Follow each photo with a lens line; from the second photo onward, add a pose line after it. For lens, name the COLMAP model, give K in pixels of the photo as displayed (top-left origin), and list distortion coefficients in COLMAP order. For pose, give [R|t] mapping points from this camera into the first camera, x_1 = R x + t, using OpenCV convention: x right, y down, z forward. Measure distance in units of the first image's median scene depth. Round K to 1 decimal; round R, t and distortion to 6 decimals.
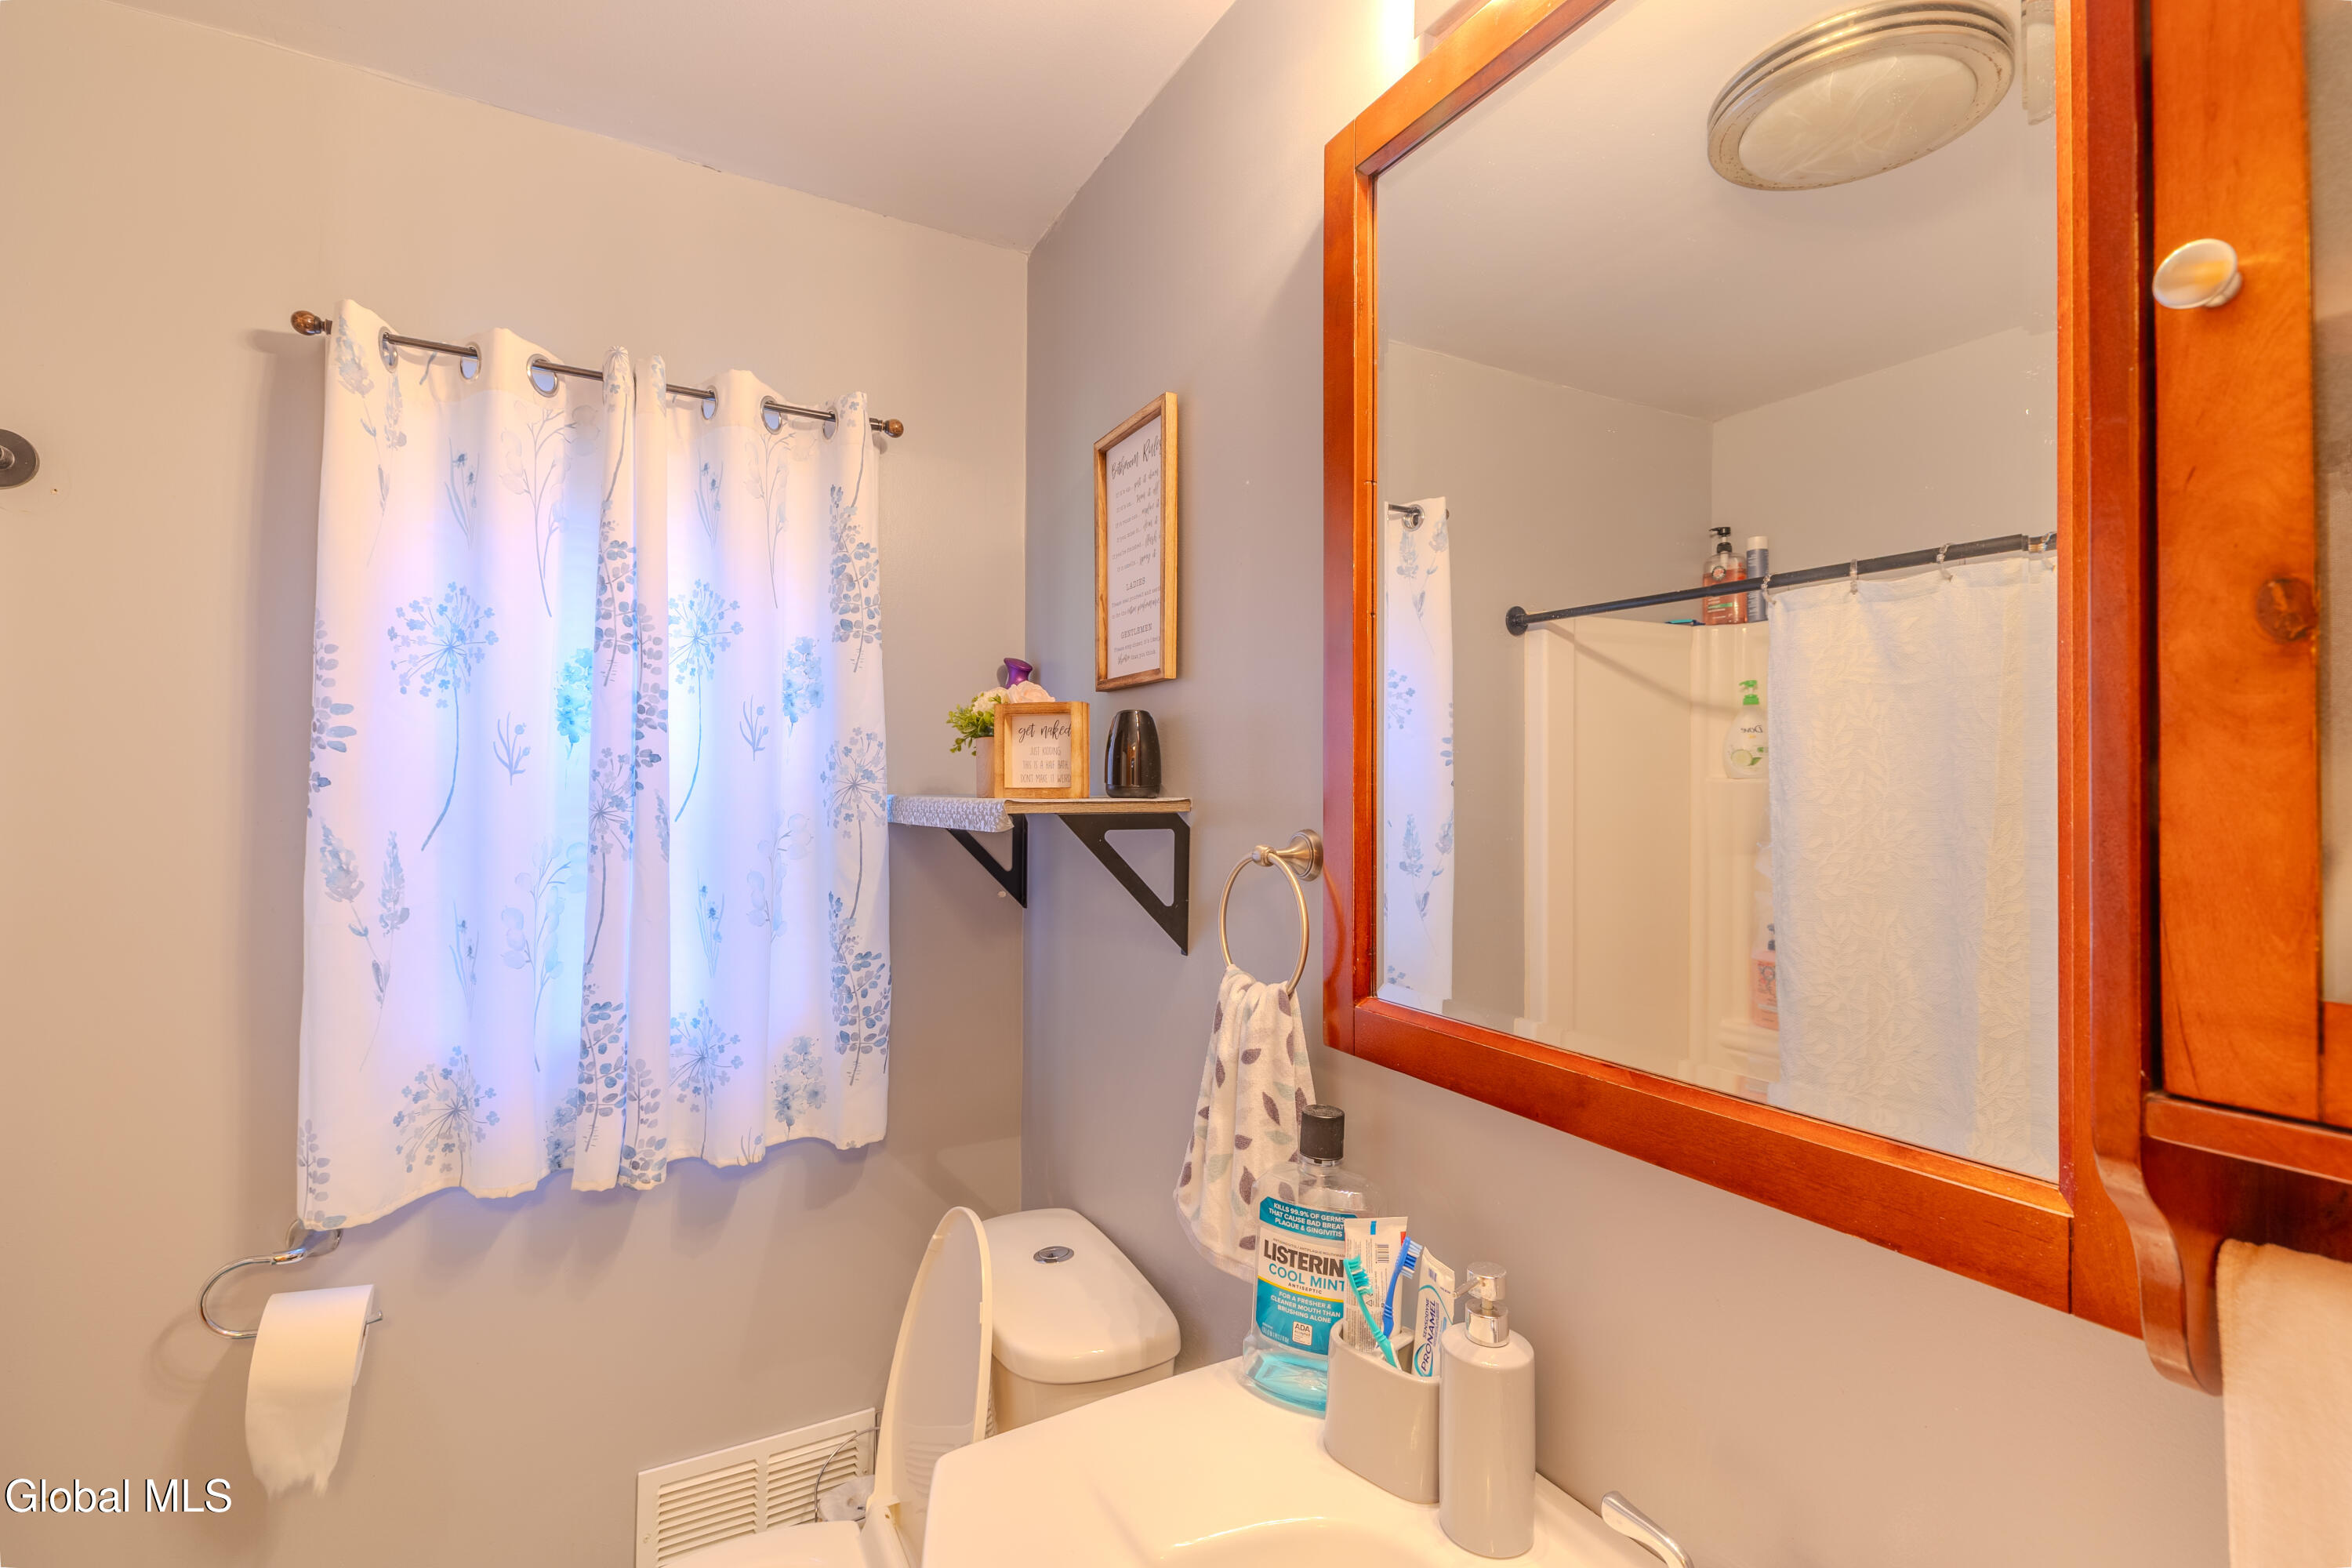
lens RADIAL K [[1050.5, 0, 1176.0], [0, 1050.5, 784.0], [0, 0, 1]] dist [0.000188, -0.000334]
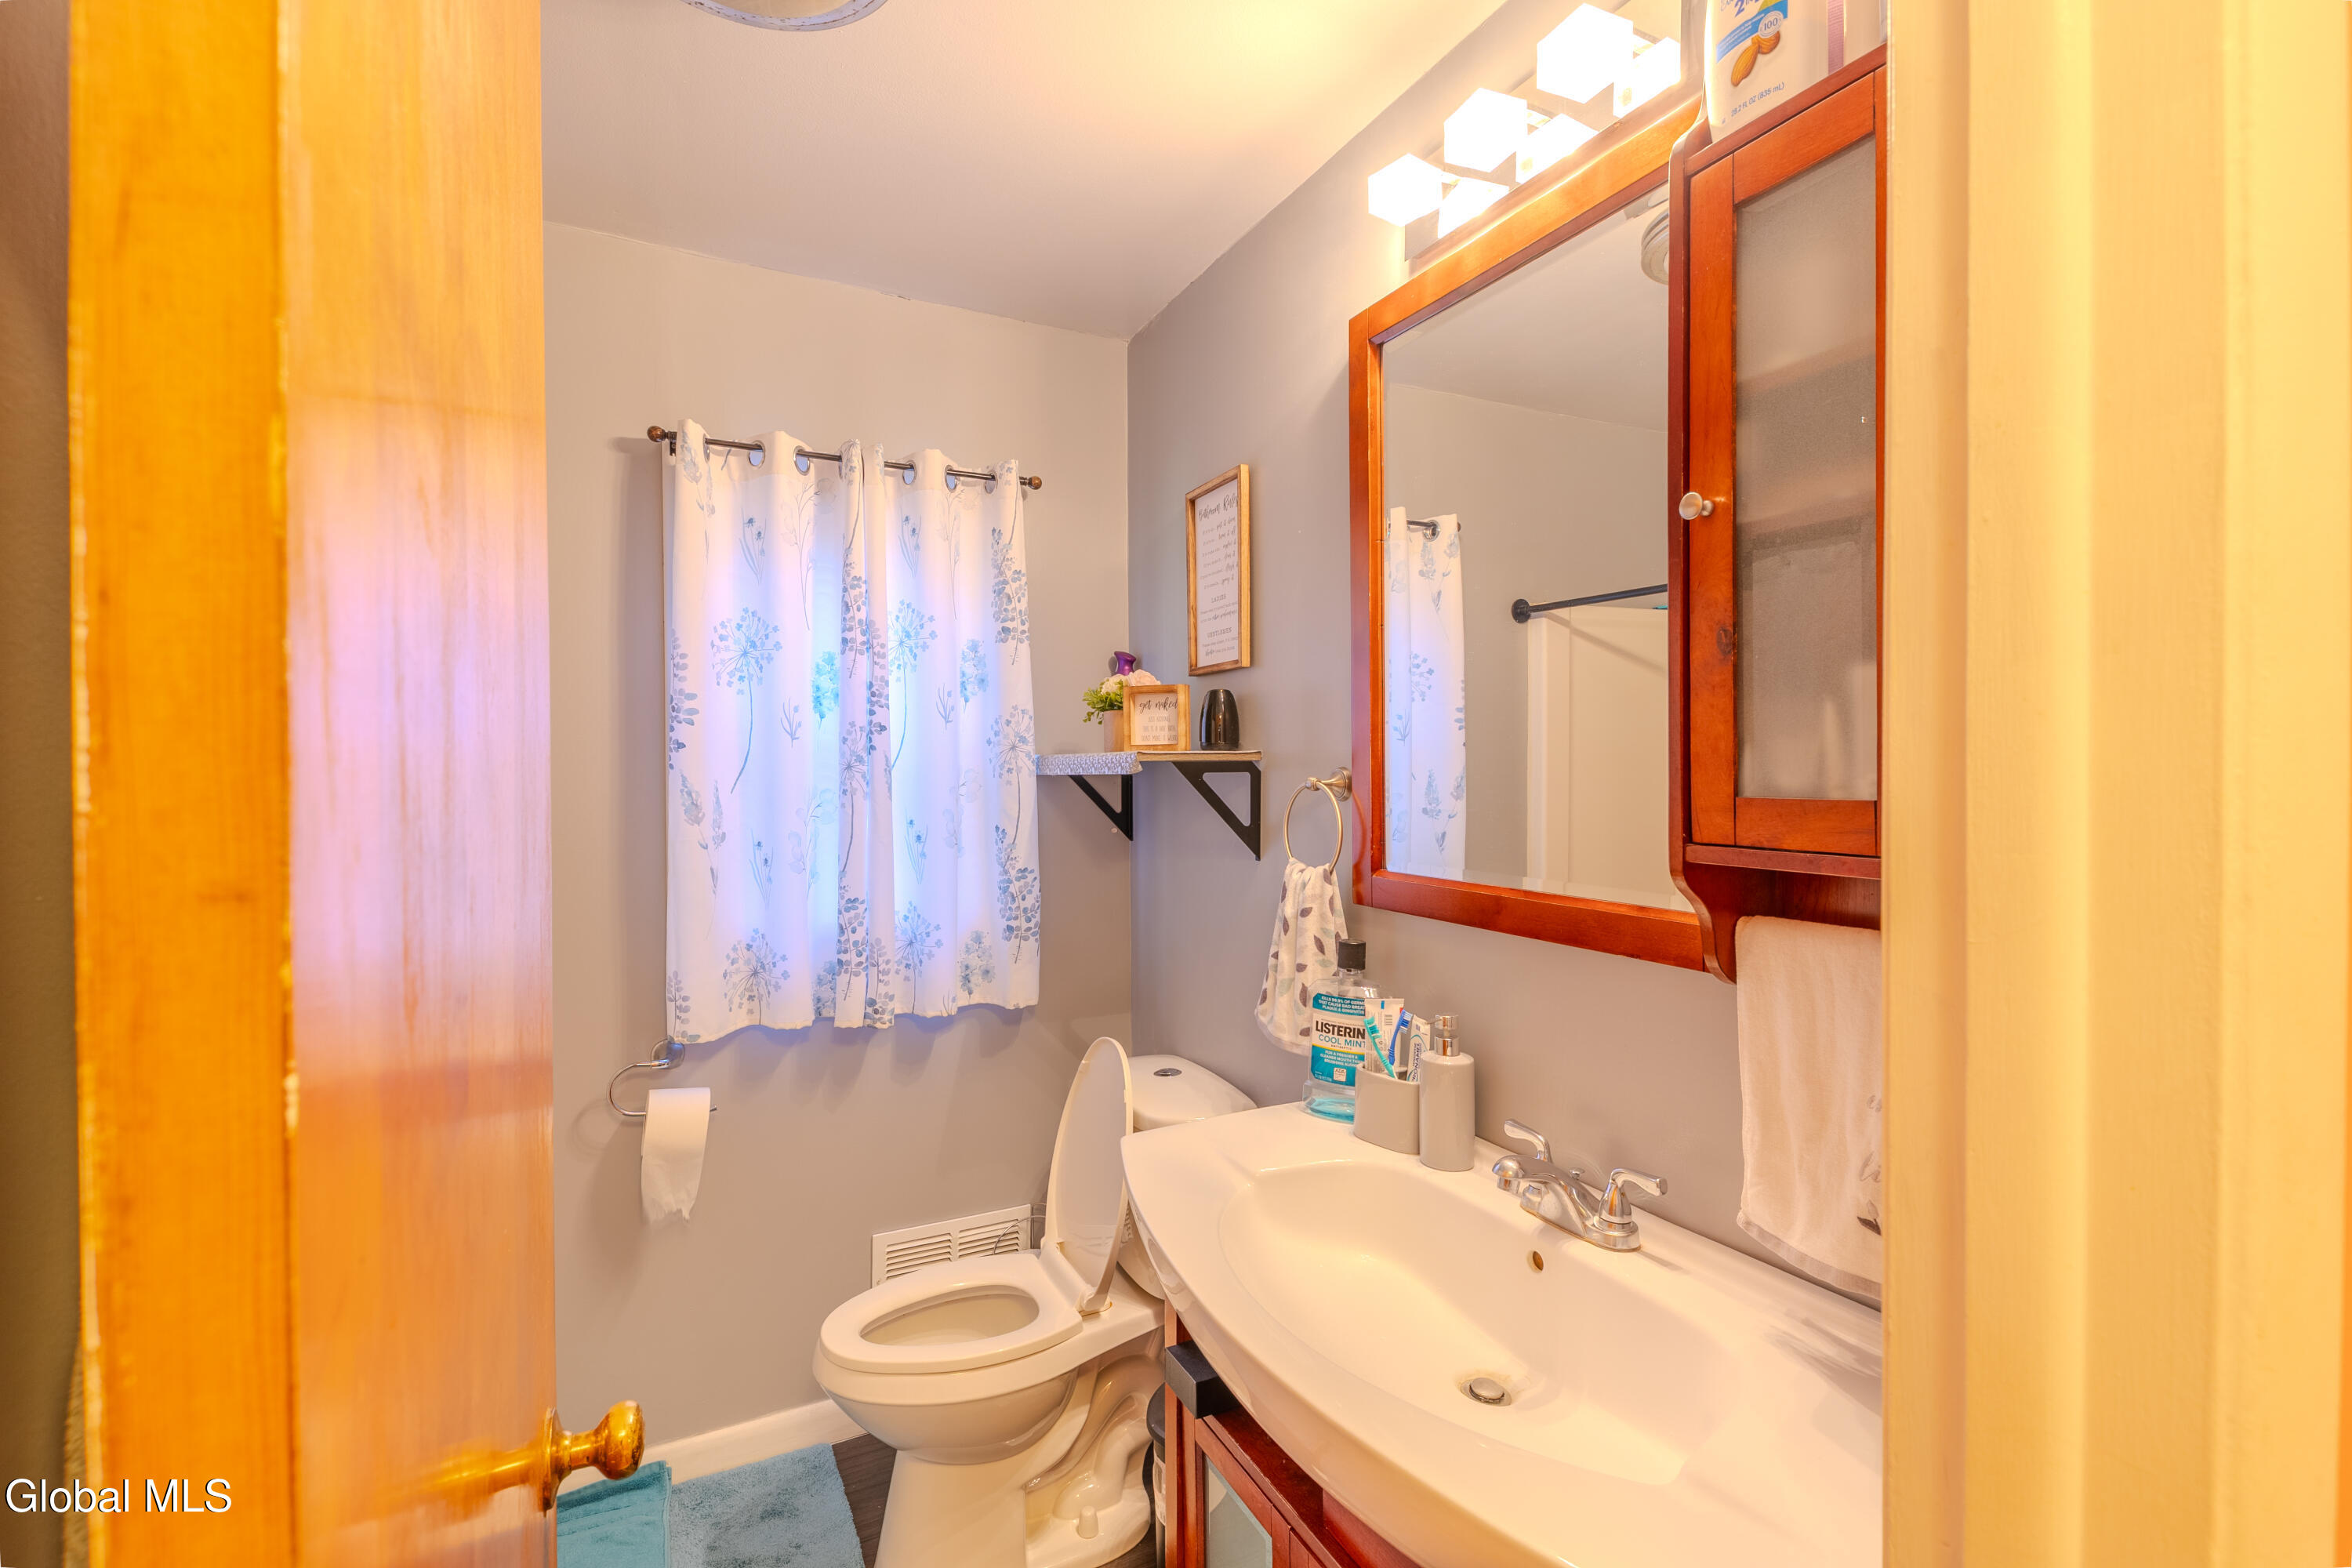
lens RADIAL K [[1050.5, 0, 1176.0], [0, 1050.5, 784.0], [0, 0, 1]] dist [0.000188, -0.000334]
pose [[0.998906, -0.010688, -0.045519, -0.035716], [0.011593, 0.999740, 0.019656, 0.028130], [0.045297, -0.020162, 0.998770, -0.413156]]
